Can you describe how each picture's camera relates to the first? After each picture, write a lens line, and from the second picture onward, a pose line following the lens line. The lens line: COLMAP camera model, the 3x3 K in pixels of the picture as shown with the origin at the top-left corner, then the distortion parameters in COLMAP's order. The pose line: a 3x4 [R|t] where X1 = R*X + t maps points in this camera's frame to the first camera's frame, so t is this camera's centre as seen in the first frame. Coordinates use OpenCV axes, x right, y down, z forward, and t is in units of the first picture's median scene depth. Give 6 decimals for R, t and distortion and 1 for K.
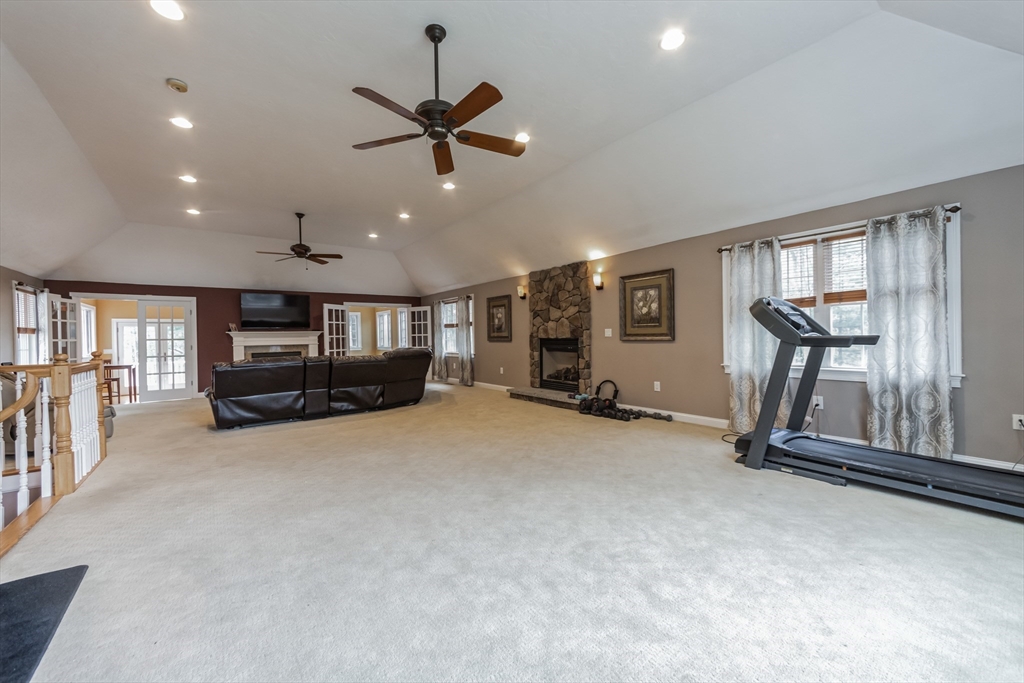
lens RADIAL K [[401.3, 0, 506.4], [0, 401.3, 342.0], [0, 0, 1]] dist [0.004632, 0.000409]
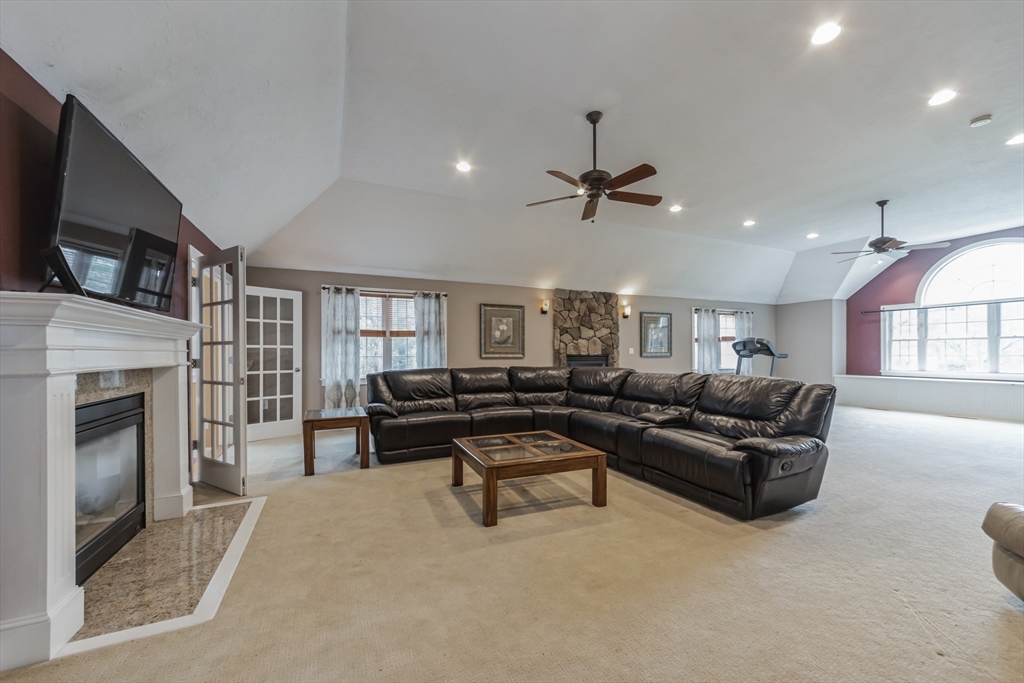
lens RADIAL K [[401.3, 0, 511.1], [0, 401.3, 348.9], [0, 0, 1]] dist [0.004632, 0.000409]
pose [[0.213495, 0.015284, 0.976825, -0.996054], [0.003209, 0.999861, -0.016346, -0.008227], [-0.976939, 0.006624, 0.213416, 0.956346]]
